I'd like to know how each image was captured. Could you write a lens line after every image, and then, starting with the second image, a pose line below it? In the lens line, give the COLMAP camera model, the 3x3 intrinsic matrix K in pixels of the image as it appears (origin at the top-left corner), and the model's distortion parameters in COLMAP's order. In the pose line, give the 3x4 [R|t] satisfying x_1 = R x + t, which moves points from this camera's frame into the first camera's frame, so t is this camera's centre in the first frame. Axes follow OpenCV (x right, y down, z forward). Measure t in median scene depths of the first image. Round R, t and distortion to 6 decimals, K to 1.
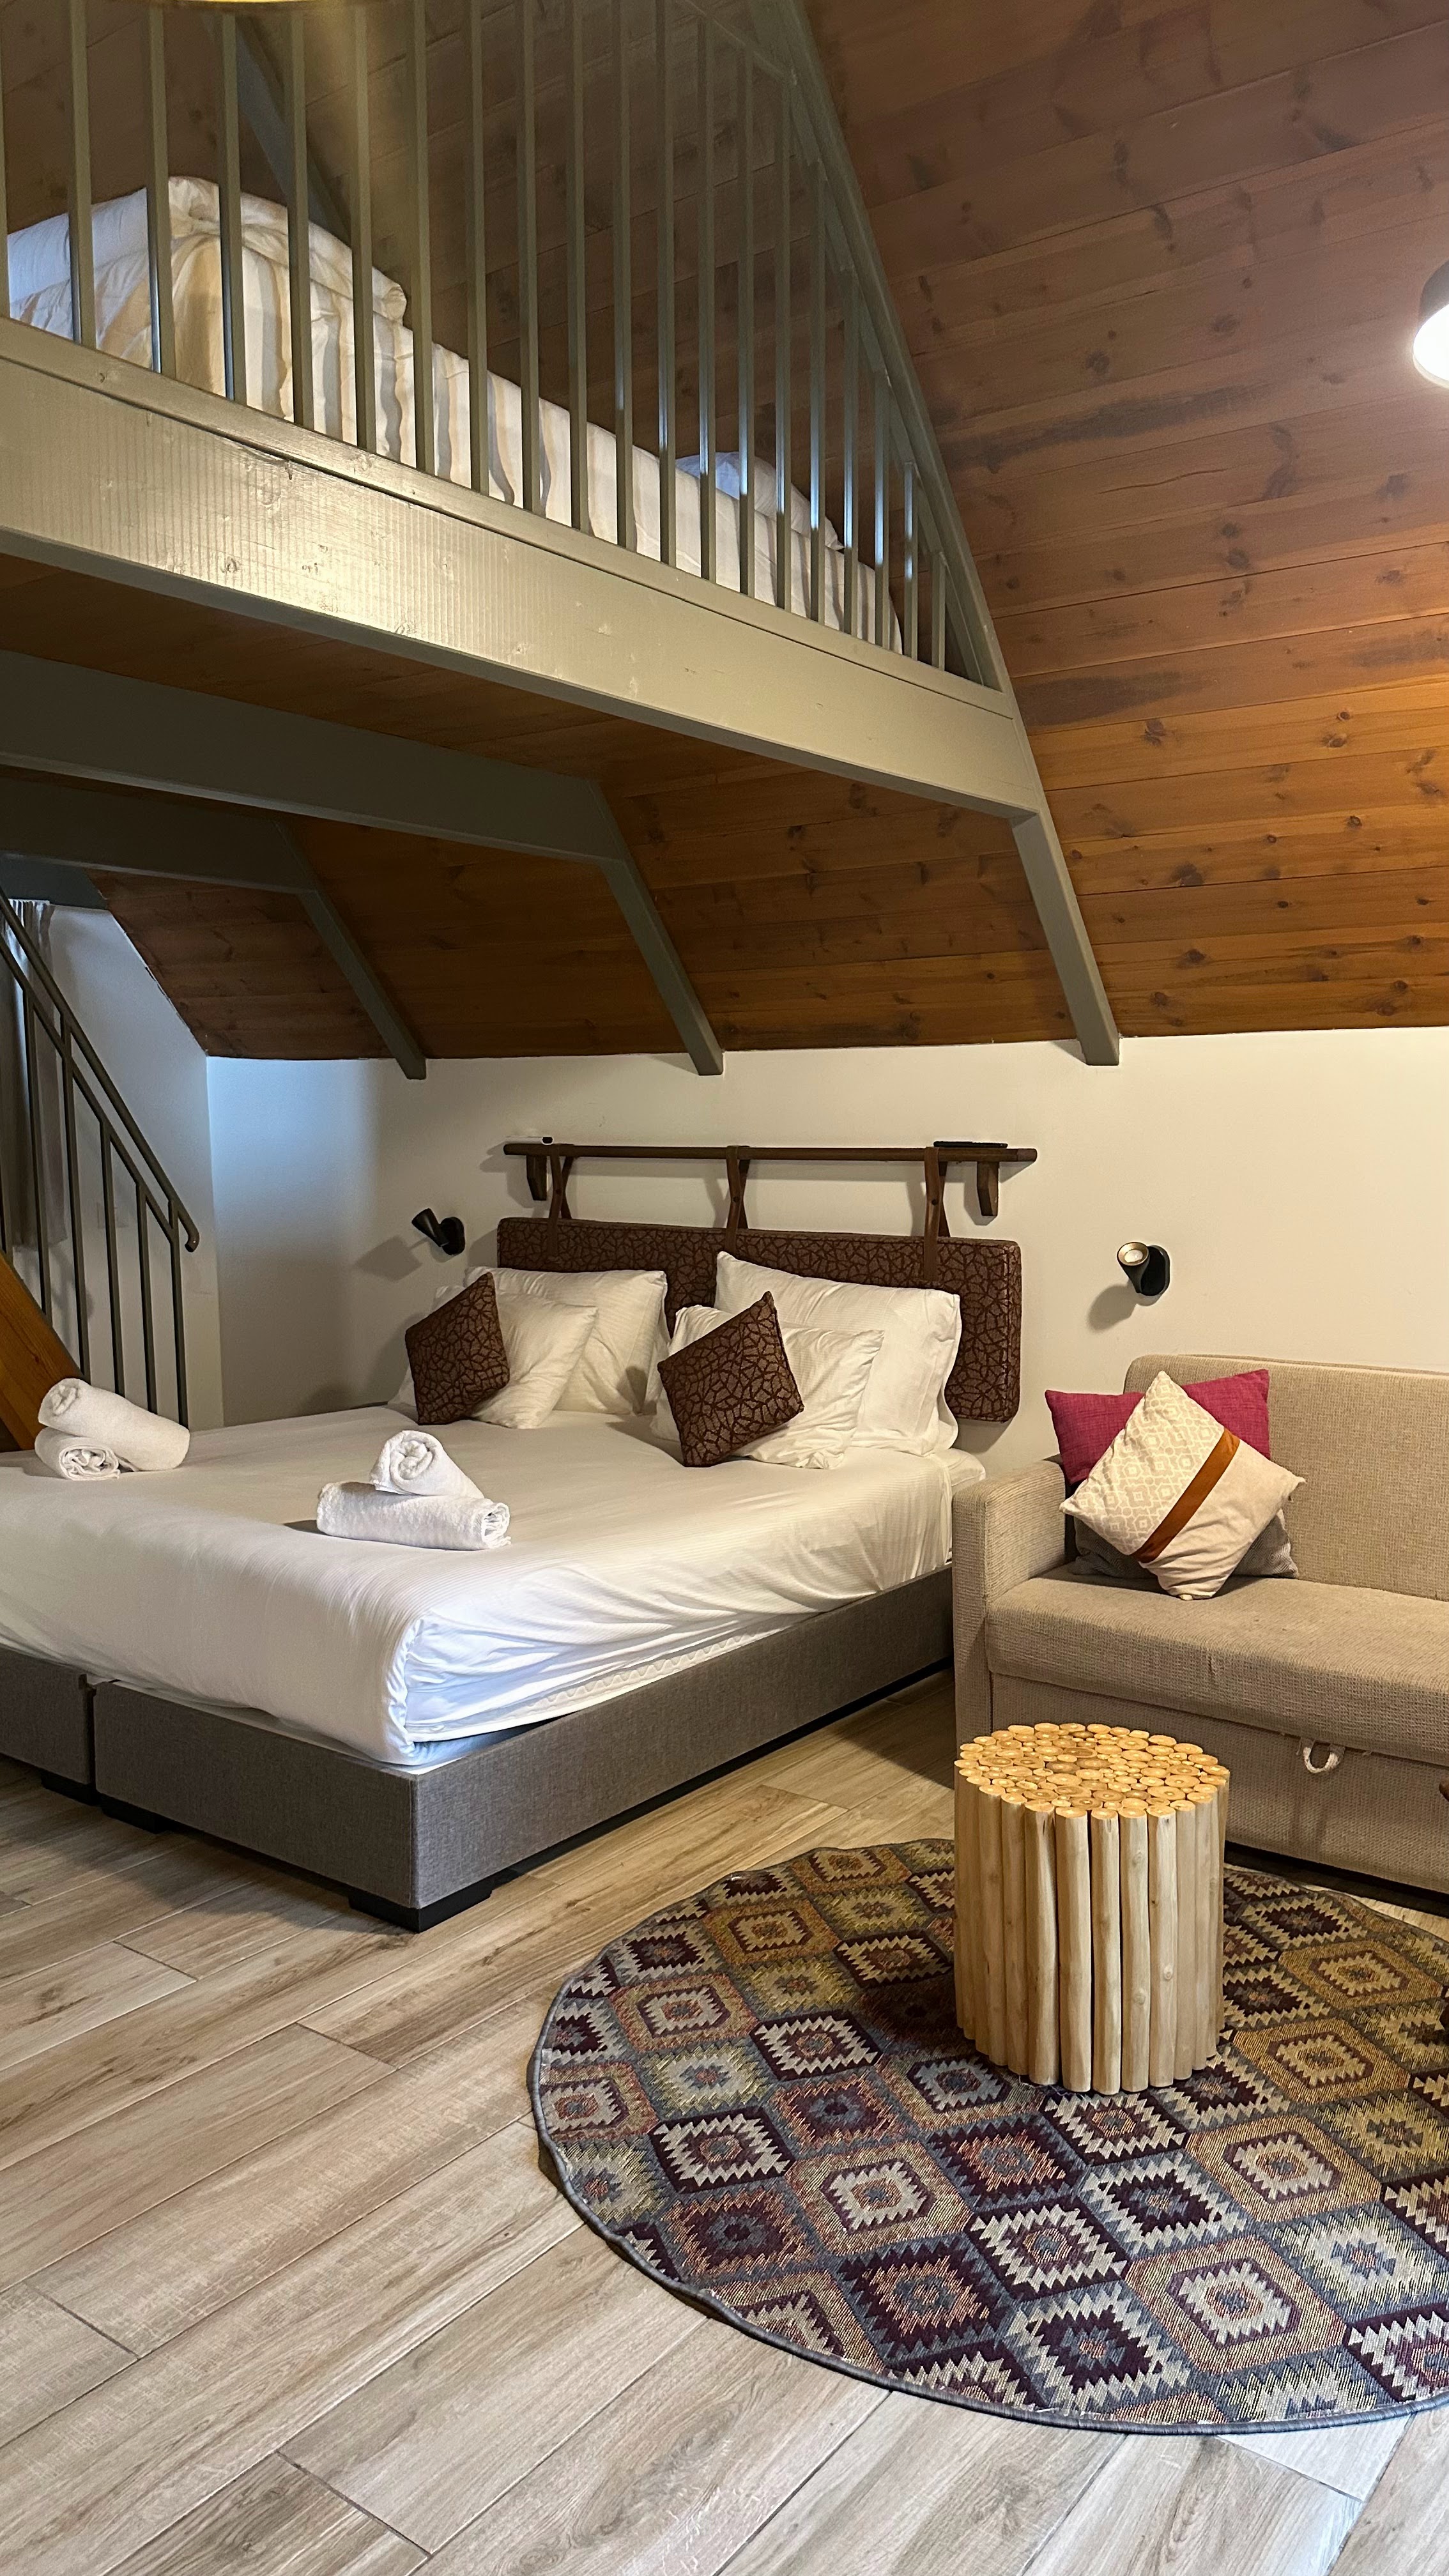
lens RADIAL K [[1800.9, 0, 724.5], [0, 1800.9, 1288.0], [0, 0, 1]] dist [0.206596, -0.419471]
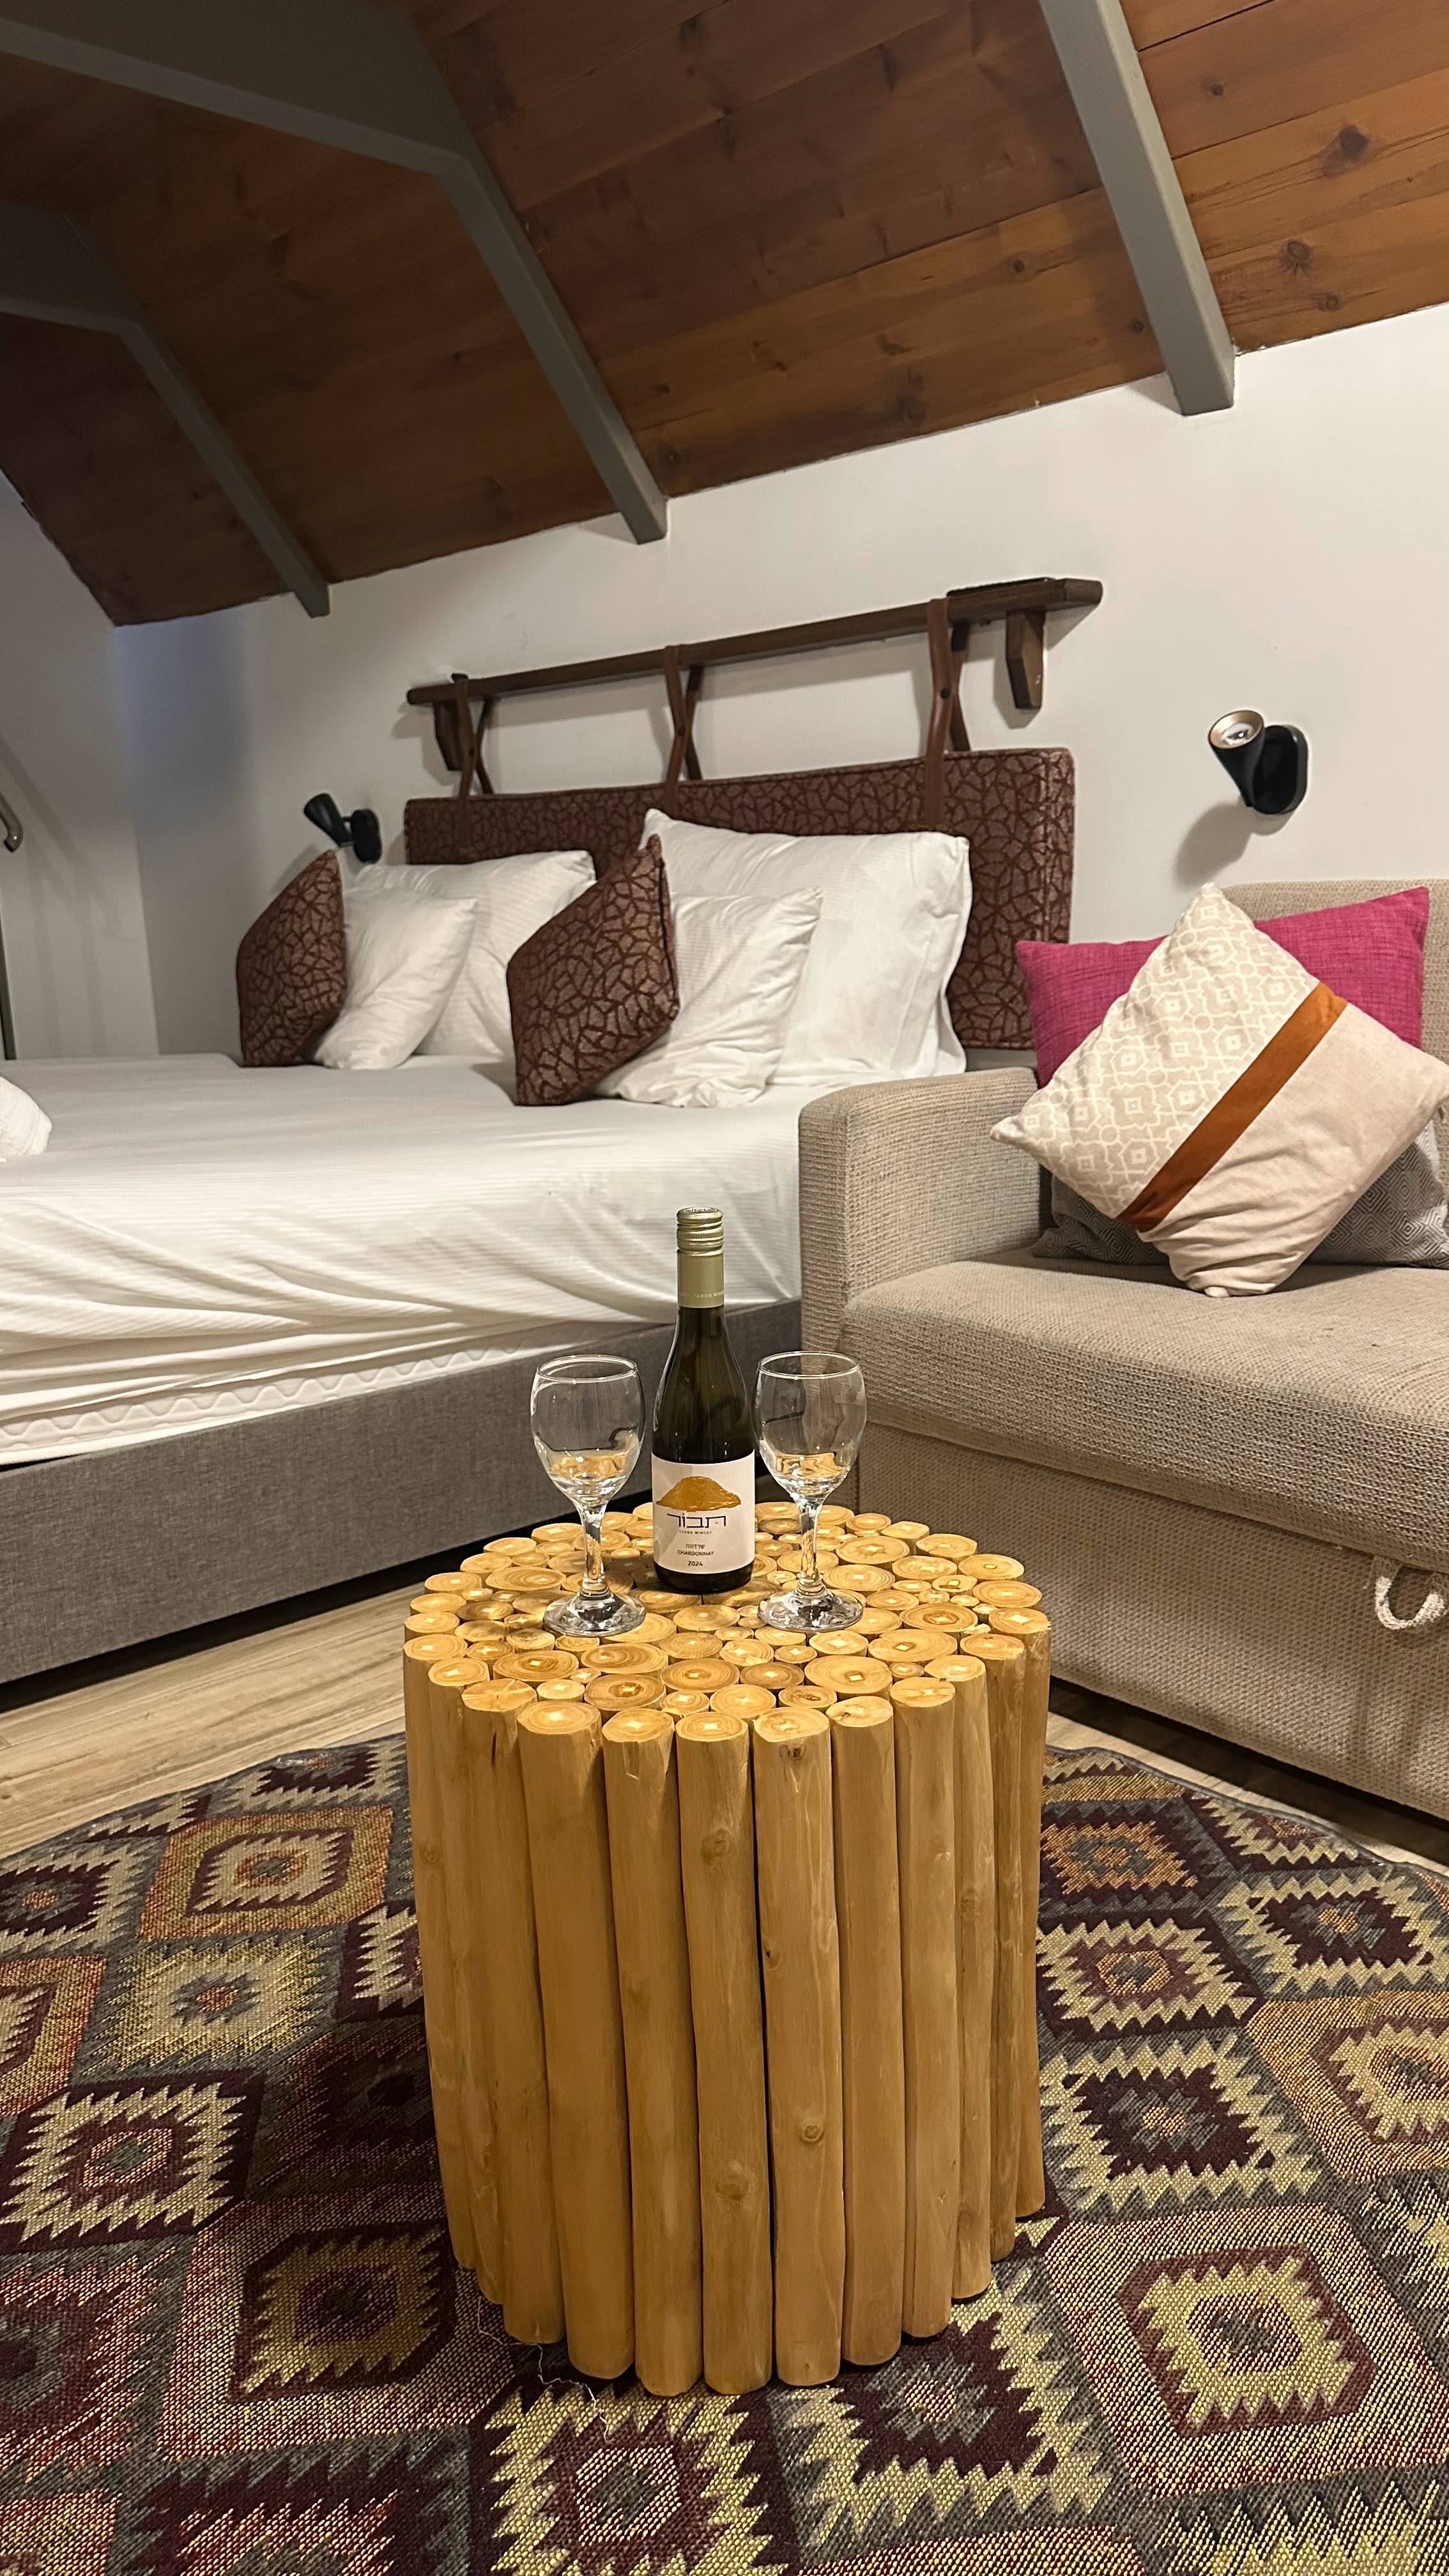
lens RADIAL K [[1799.6, 0, 724.5], [0, 1799.6, 1288.0], [0, 0, 1]] dist [0.134088, -0.203922]
pose [[0.983659, 0.023288, -0.178529, 0.170385], [-0.002064, 0.992992, 0.118160, 0.087169], [0.180030, -0.115861, 0.976814, 0.375688]]
